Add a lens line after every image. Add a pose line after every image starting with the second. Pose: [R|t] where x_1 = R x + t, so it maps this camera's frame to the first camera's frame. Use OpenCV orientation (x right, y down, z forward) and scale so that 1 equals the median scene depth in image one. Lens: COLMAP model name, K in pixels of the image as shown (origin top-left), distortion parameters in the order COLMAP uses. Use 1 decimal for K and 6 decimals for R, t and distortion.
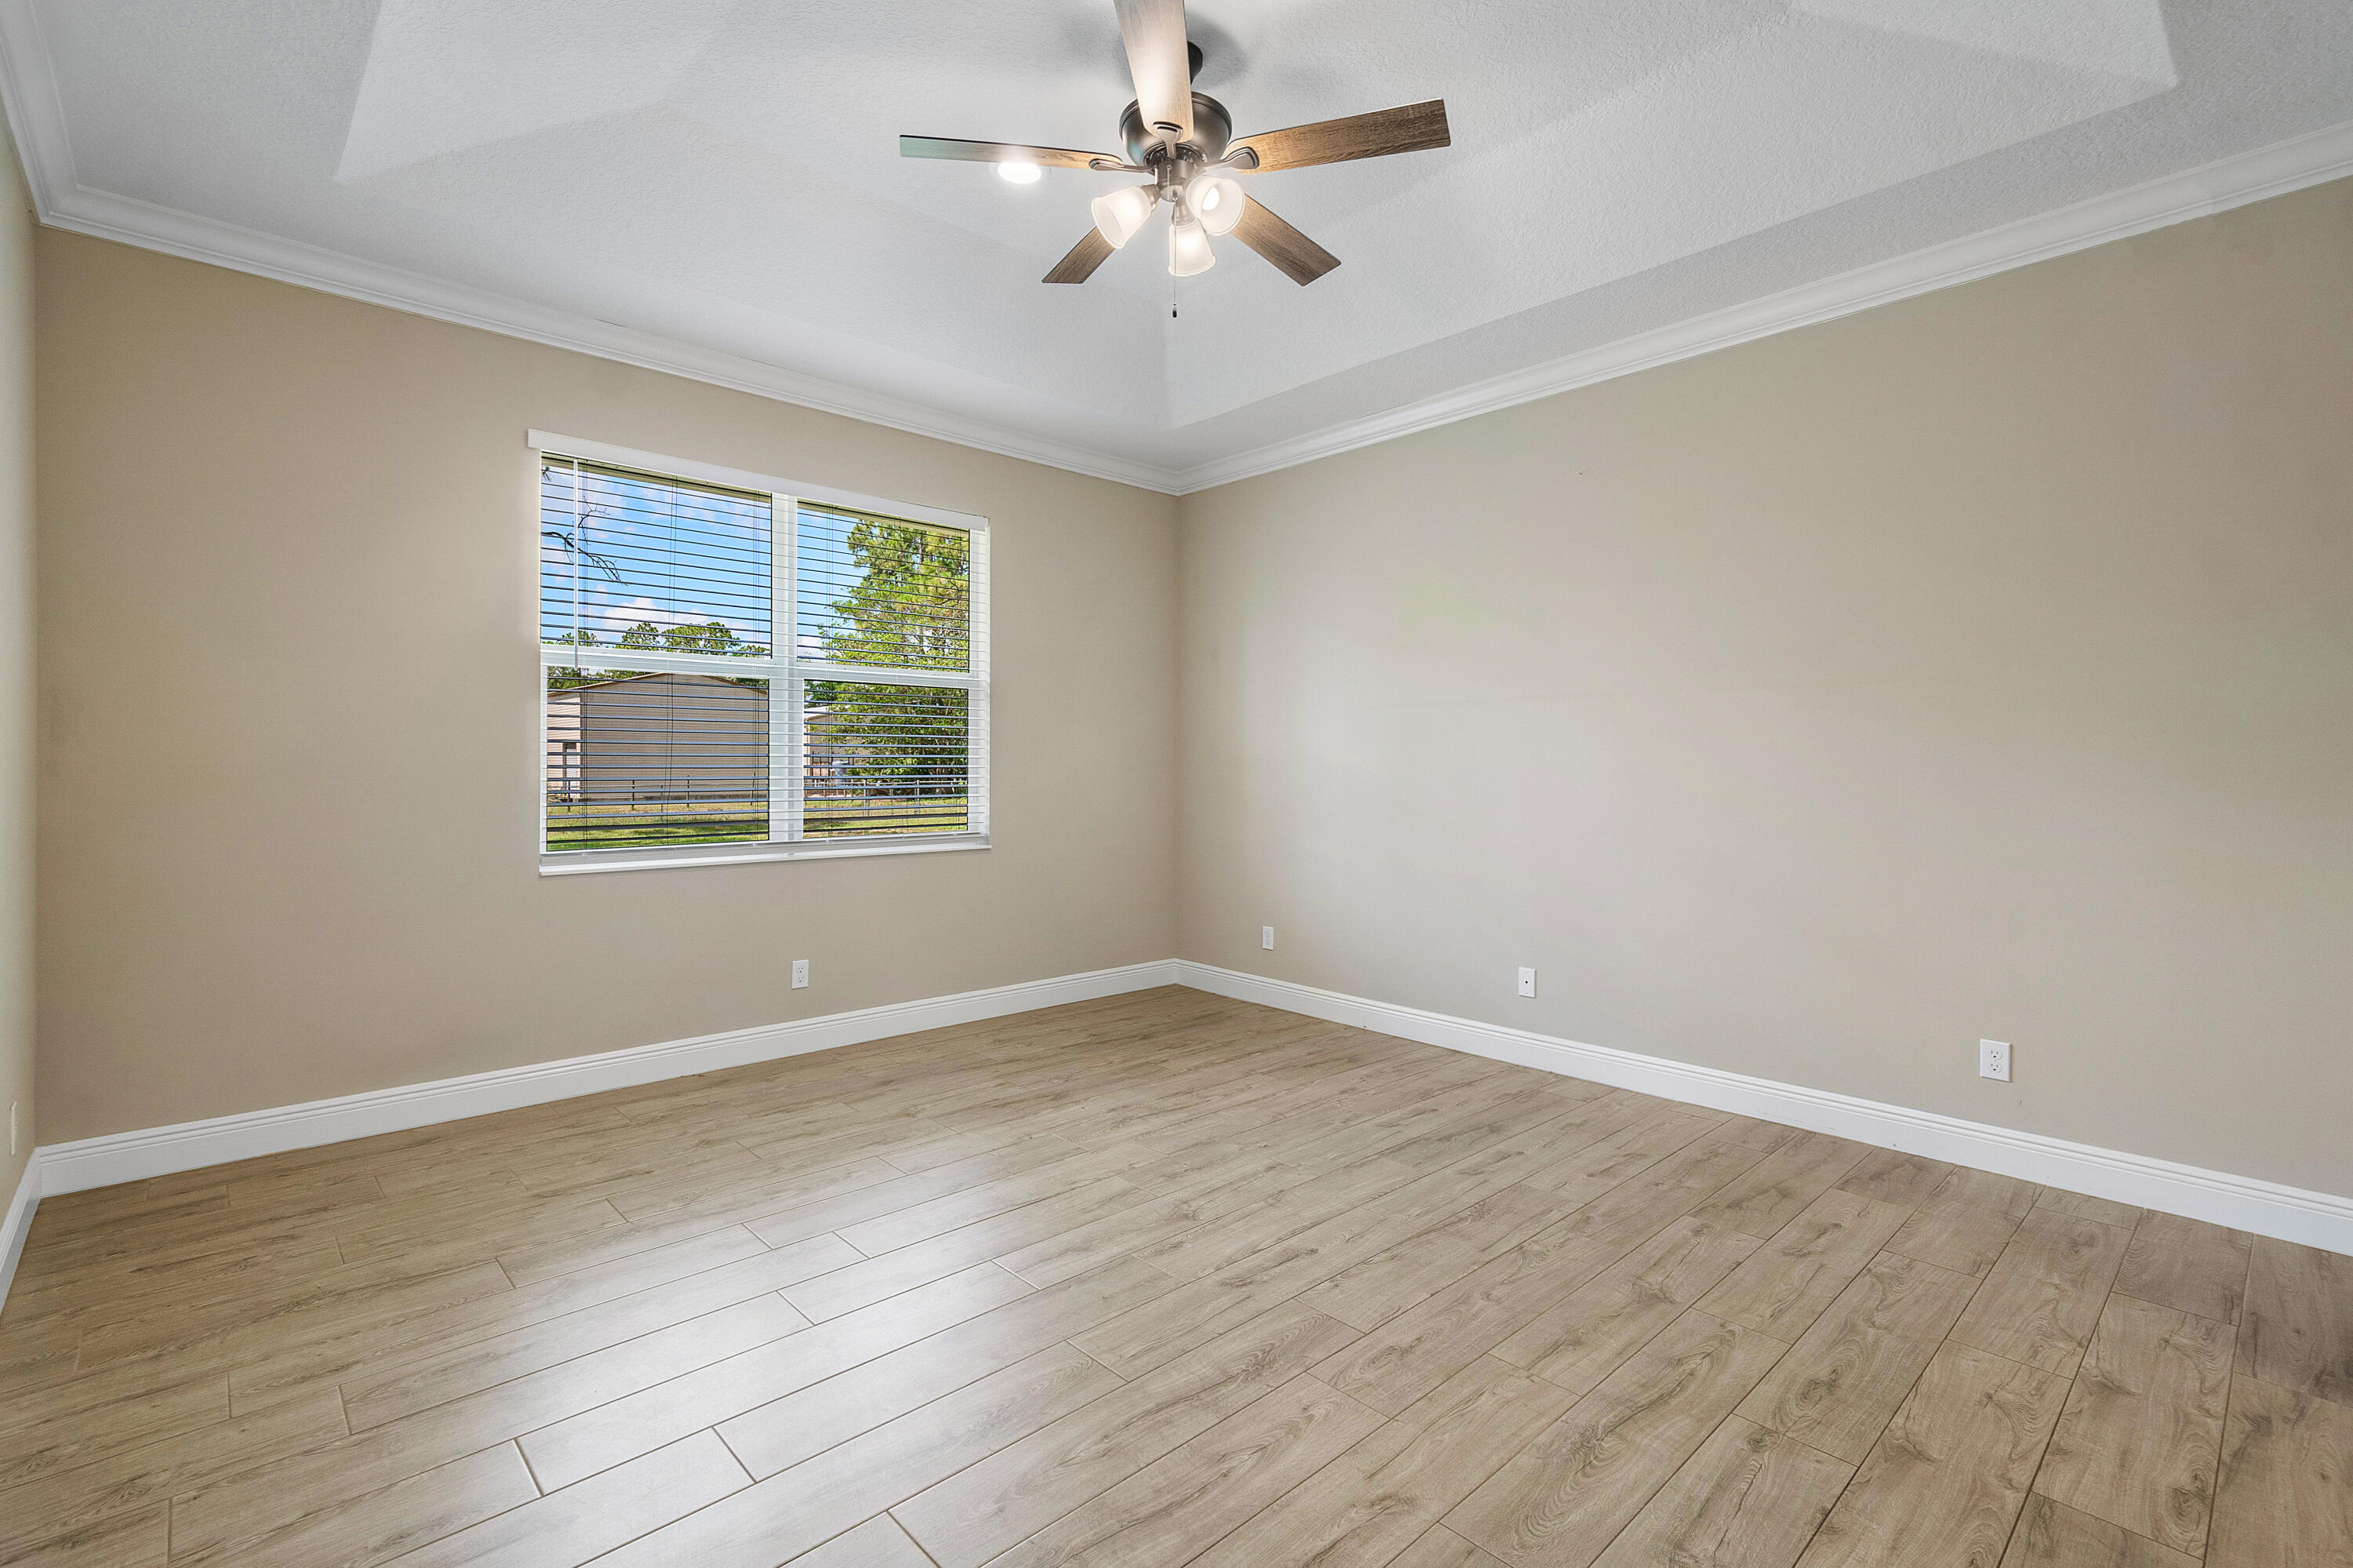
lens RADIAL K [[1066.8, 0, 1175.3], [0, 1066.8, 775.2], [0, 0, 1]] dist [-0.011882, -0.000157]
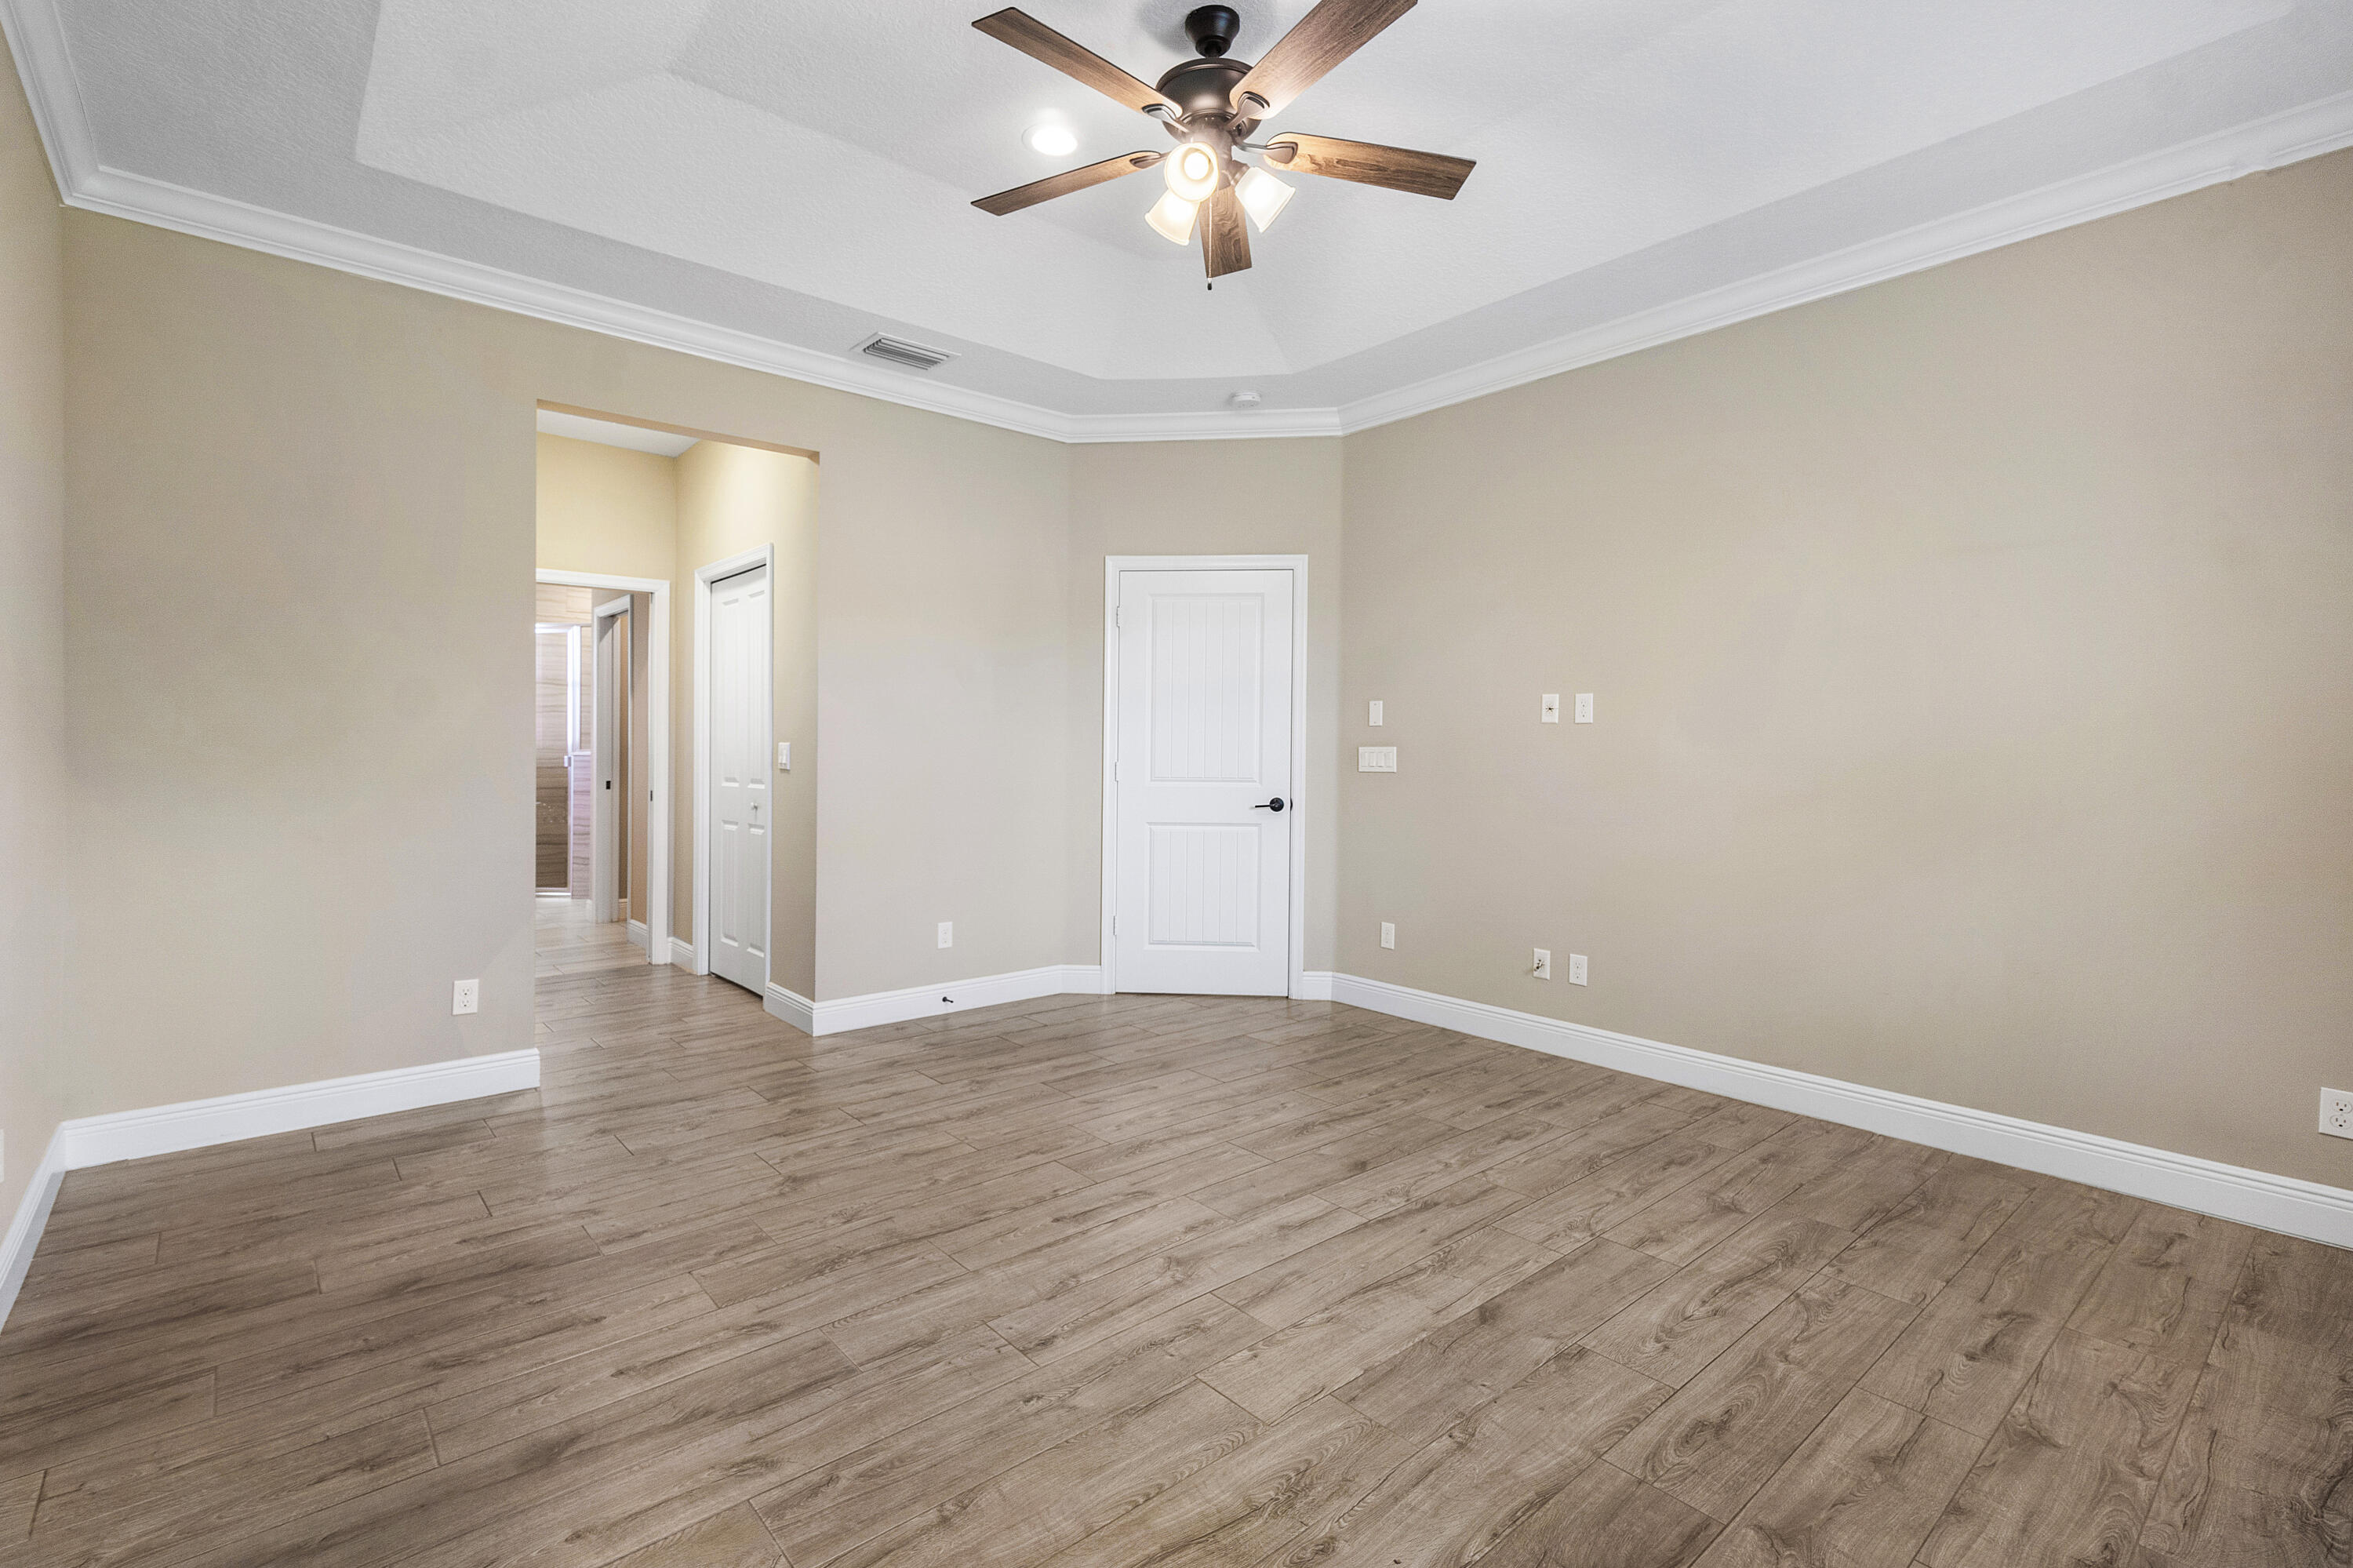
lens RADIAL K [[1066.8, 0, 1176.6], [0, 1066.8, 772.1], [0, 0, 1]] dist [-0.011882, -0.000157]
pose [[-0.999363, -0.011772, 0.033699, -0.012581], [-0.010560, 0.999298, 0.035931, -0.016533], [-0.034098, 0.035552, -0.998786, 1.851424]]
